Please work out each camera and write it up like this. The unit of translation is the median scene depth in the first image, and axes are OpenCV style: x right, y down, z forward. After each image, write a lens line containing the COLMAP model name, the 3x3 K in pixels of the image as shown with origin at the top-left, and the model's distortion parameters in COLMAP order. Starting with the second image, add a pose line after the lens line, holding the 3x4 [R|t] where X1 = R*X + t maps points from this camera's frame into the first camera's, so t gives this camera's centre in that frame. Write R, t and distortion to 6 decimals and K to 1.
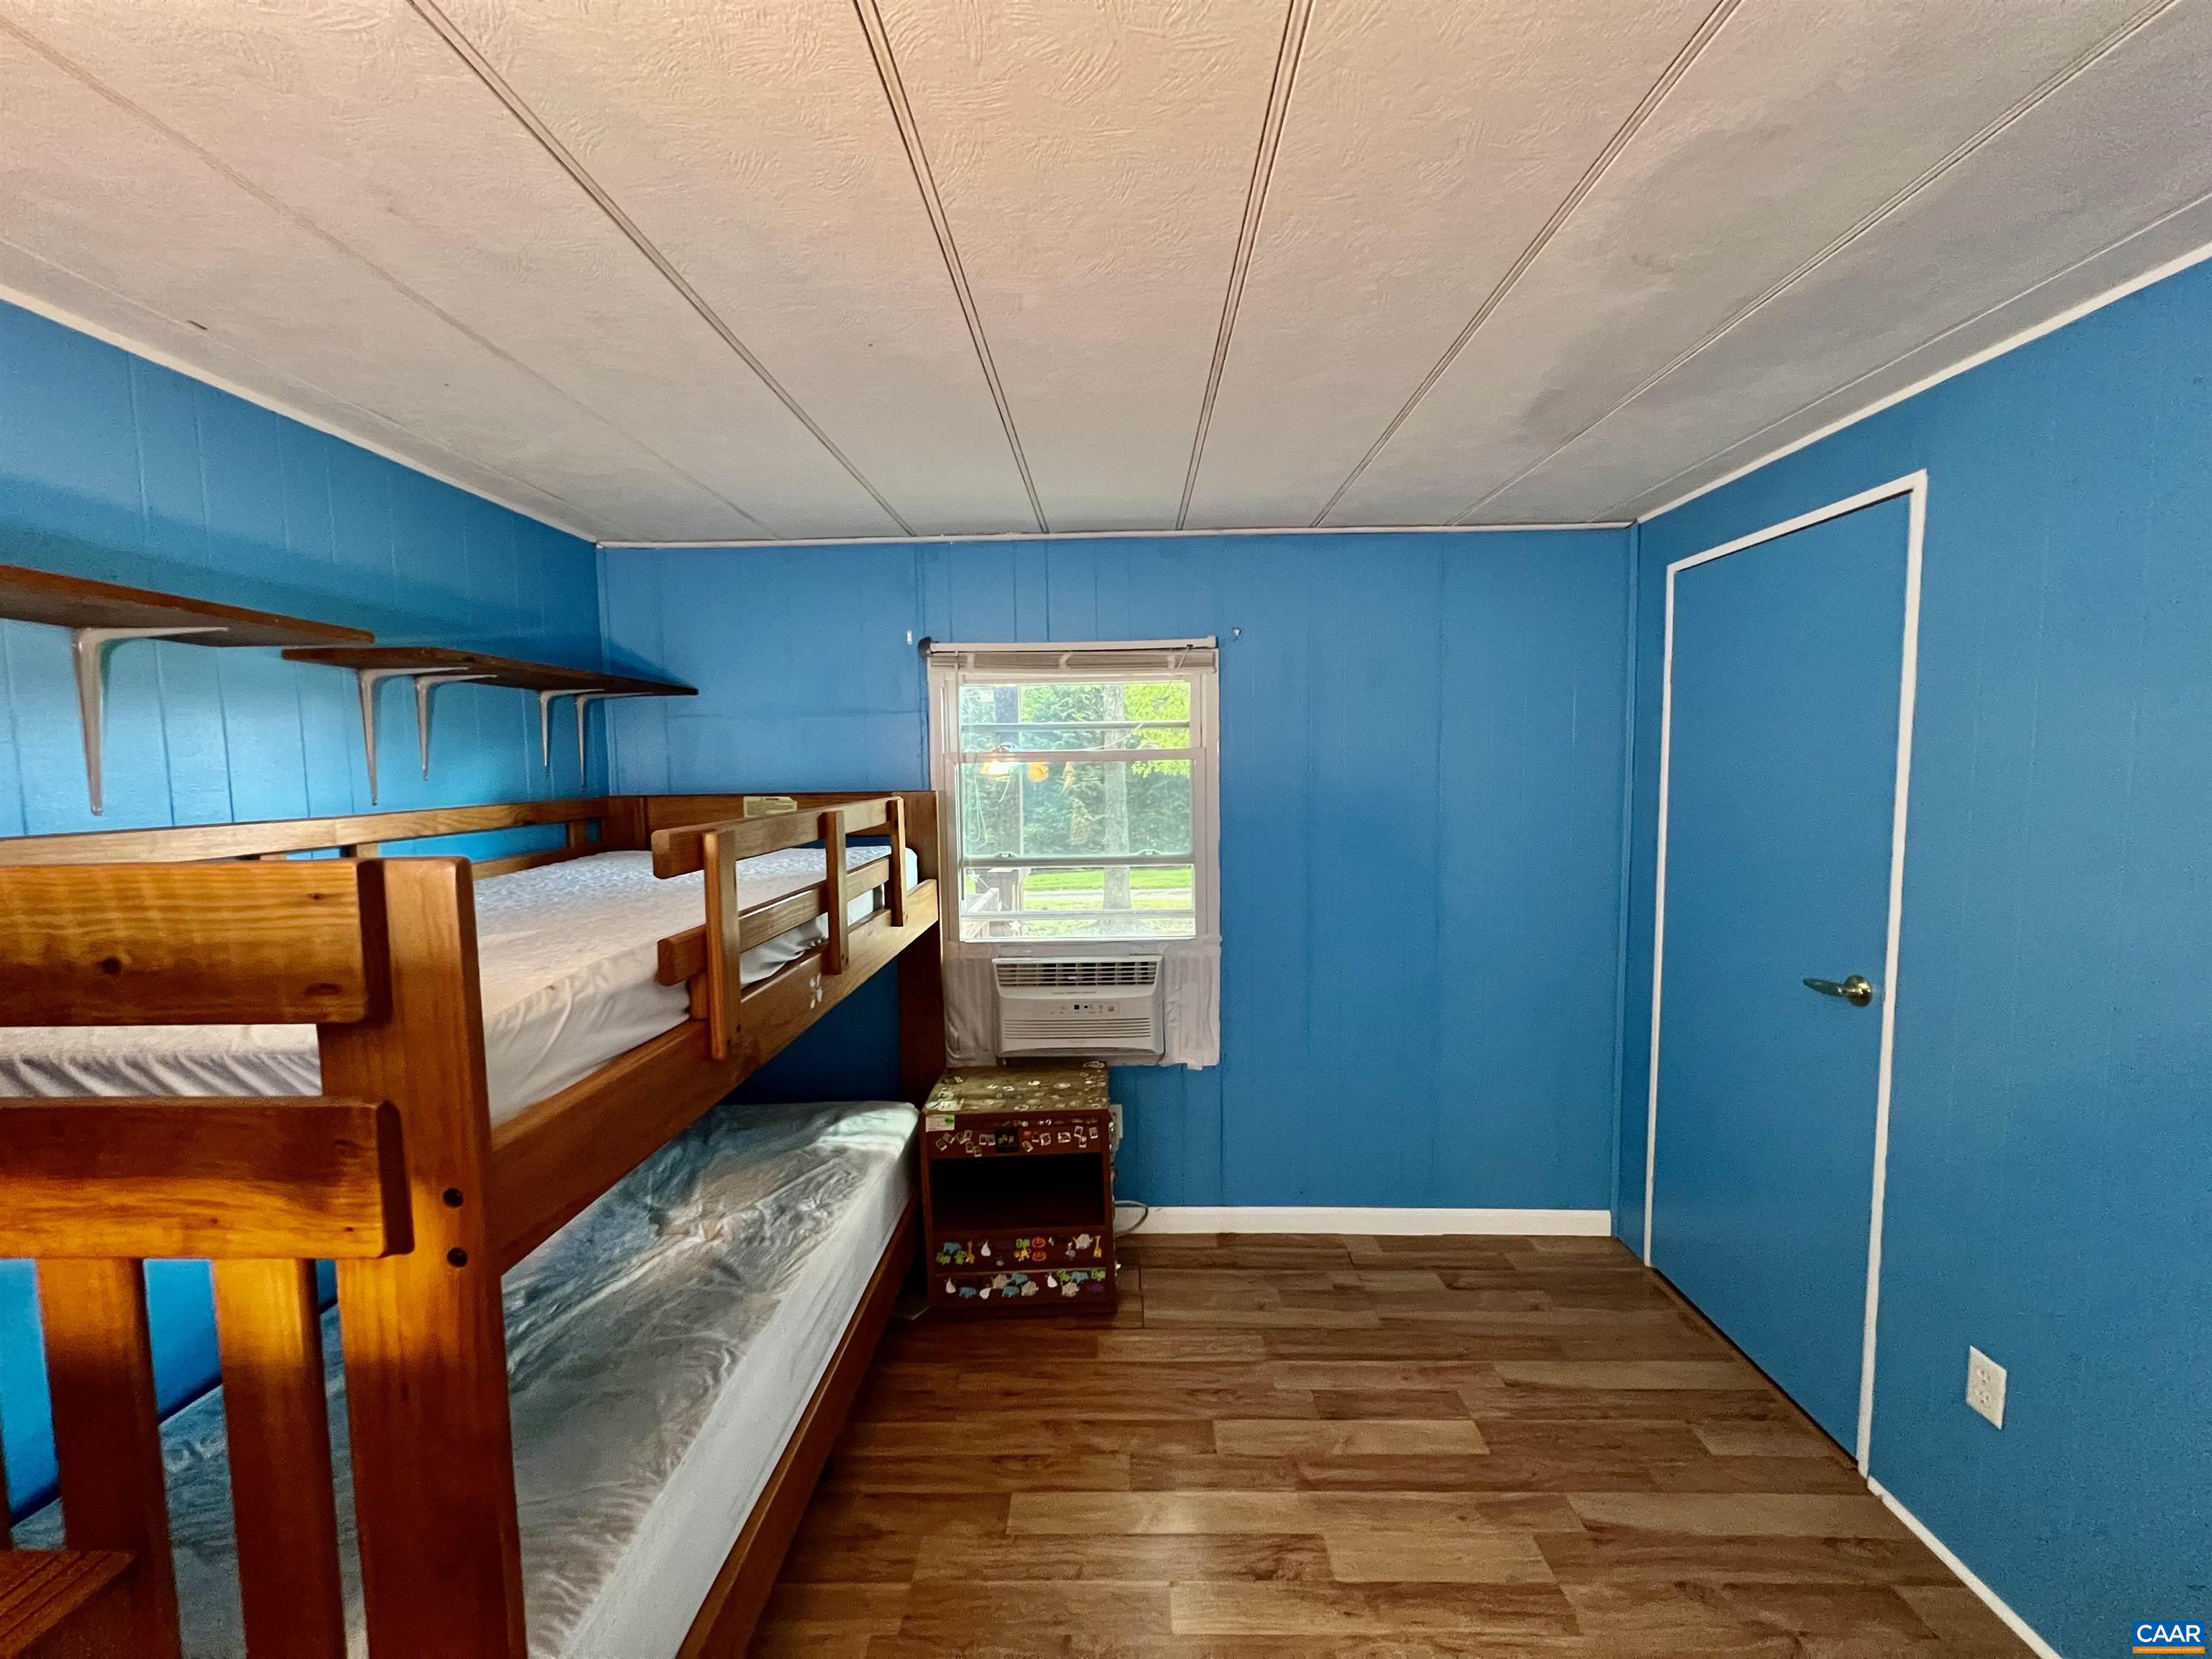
lens RADIAL K [[888.0, 0, 1103.0], [0, 888.0, 839.6], [0, 0, 1]] dist [0.001640, -0.000127]
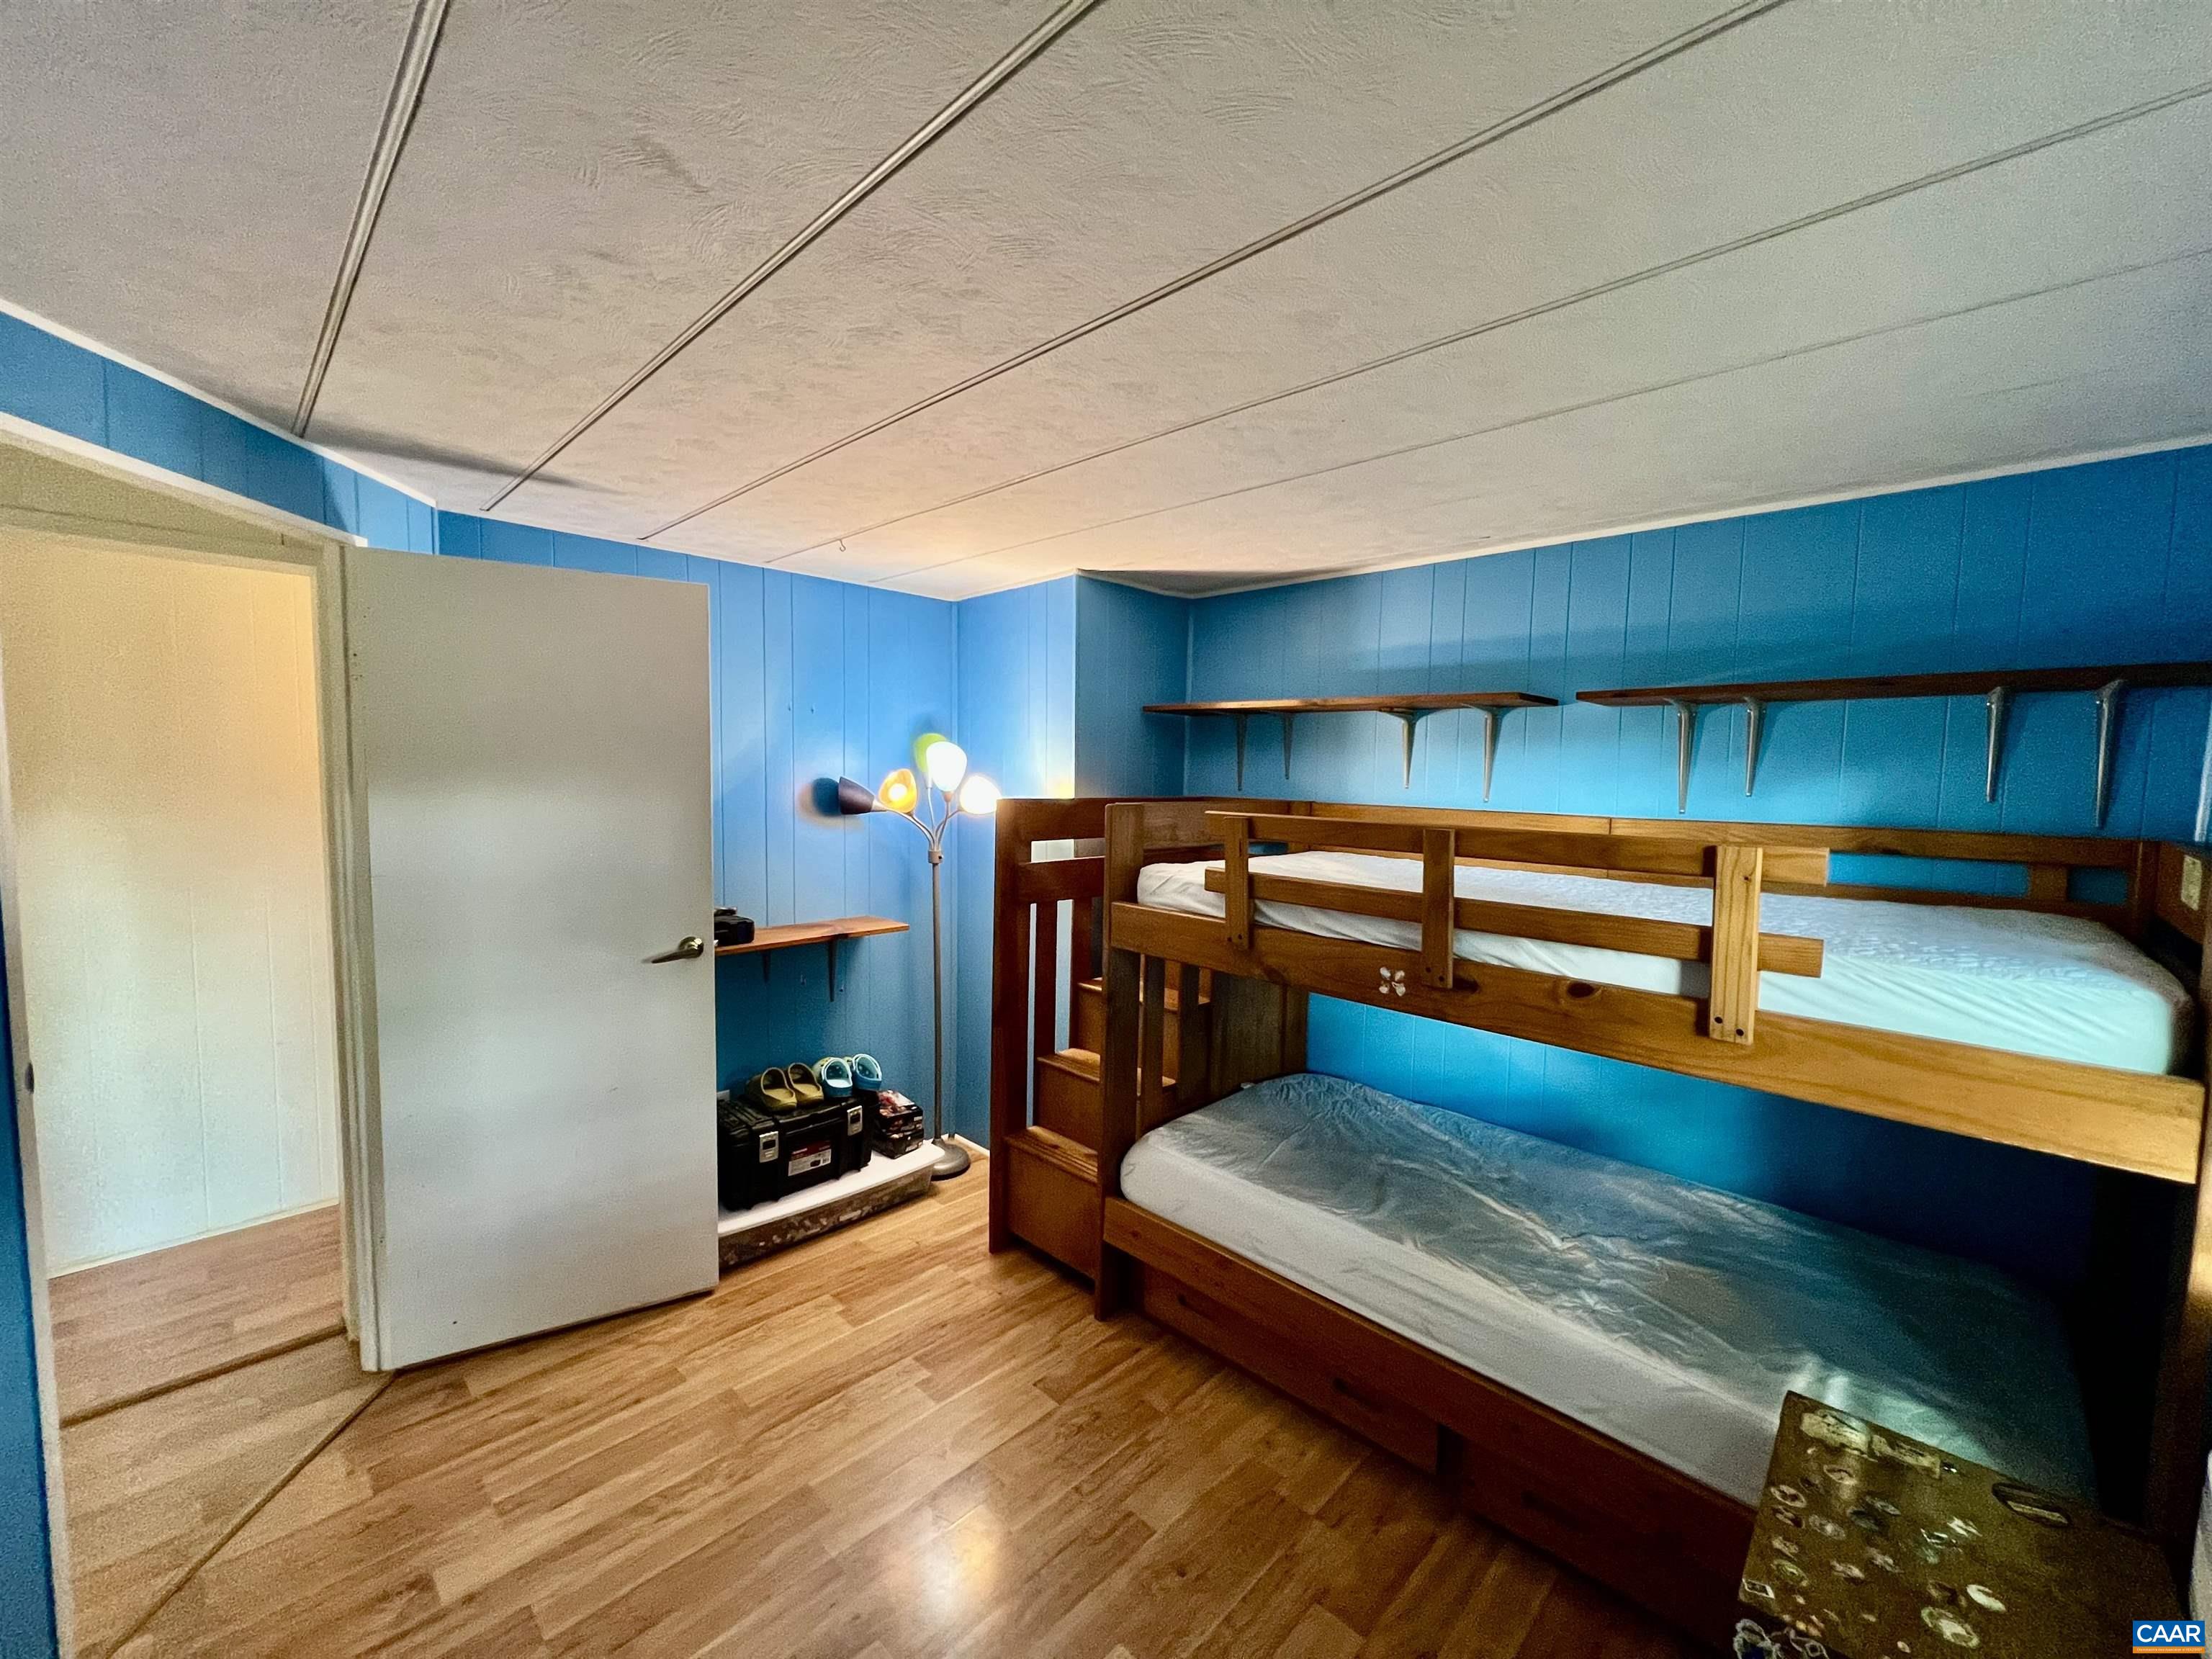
lens RADIAL K [[888.0, 0, 1094.2], [0, 888.0, 831.9], [0, 0, 1]] dist [0.001640, -0.000127]
pose [[-0.688872, 0.056363, -0.722688, 0.510451], [-0.069745, 0.987194, 0.143473, -0.106413], [0.721520, 0.149238, -0.676119, 0.998532]]
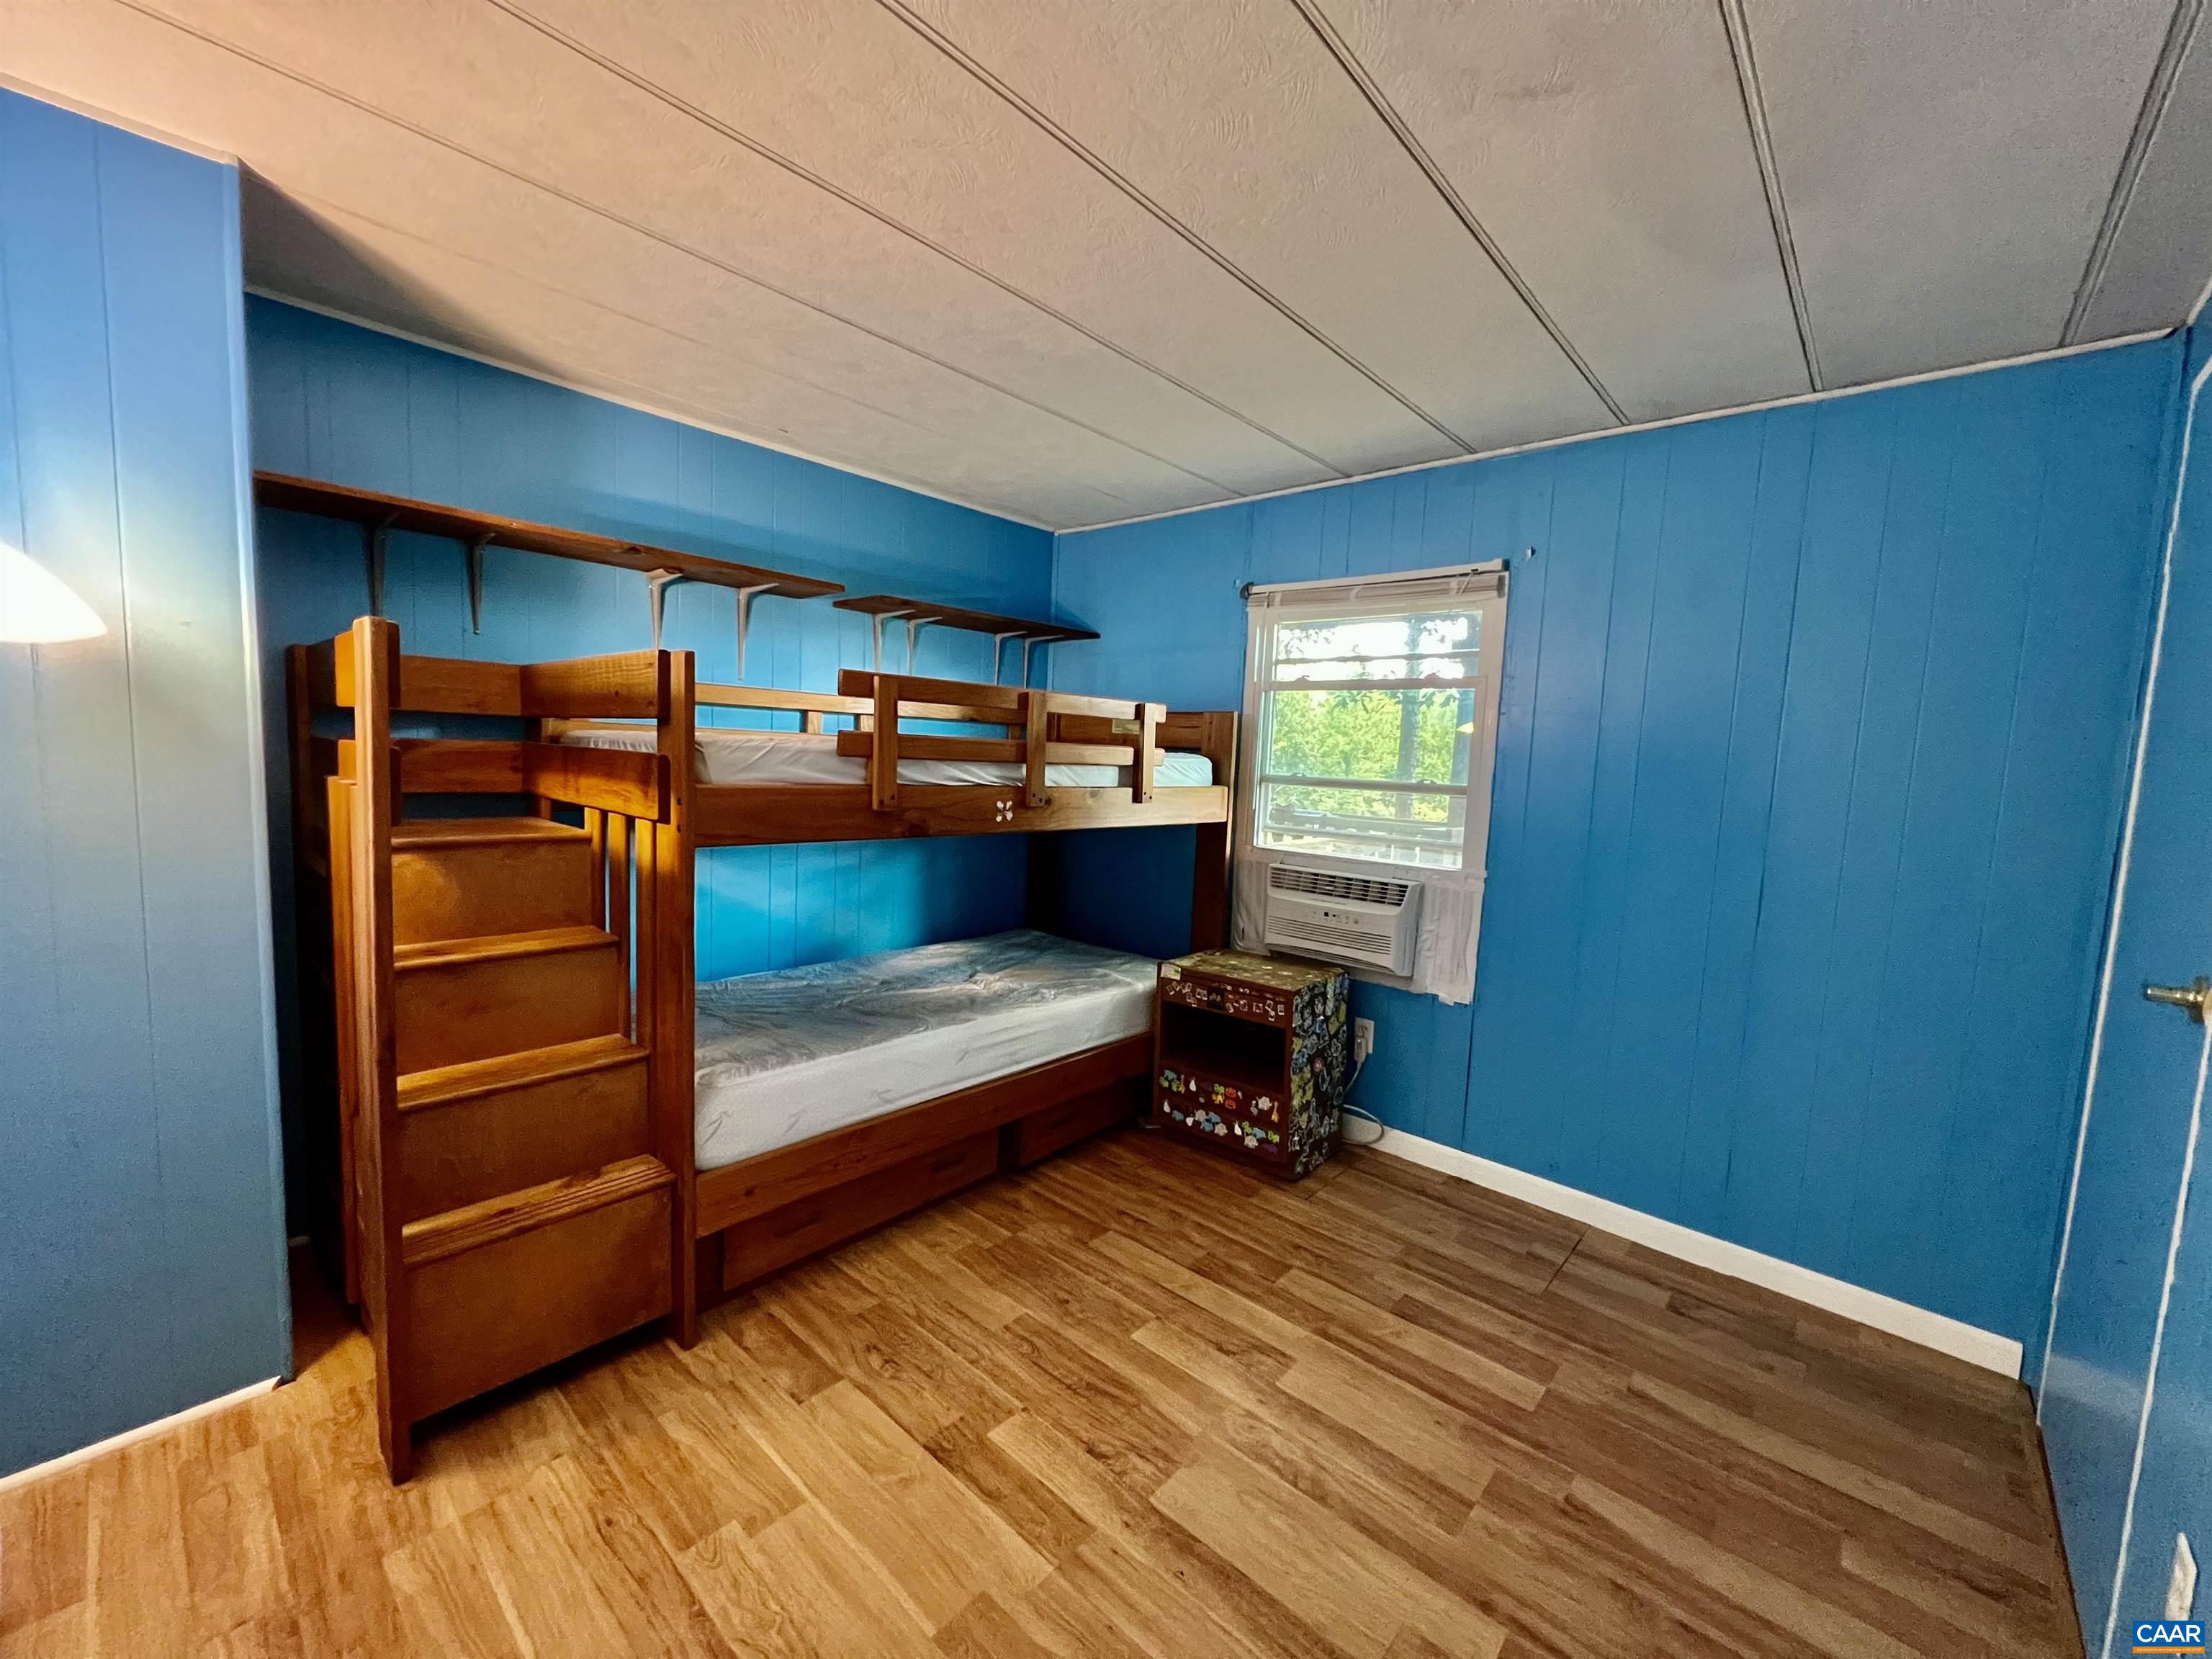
lens RADIAL K [[888.0, 0, 1103.8], [0, 888.0, 841.1], [0, 0, 1]] dist [0.001640, -0.000127]
pose [[0.755928, 0.115608, -0.644366, 0.514061], [-0.112033, 0.992609, 0.046658, 0.090178], [0.644997, 0.036920, 0.763293, -0.009969]]
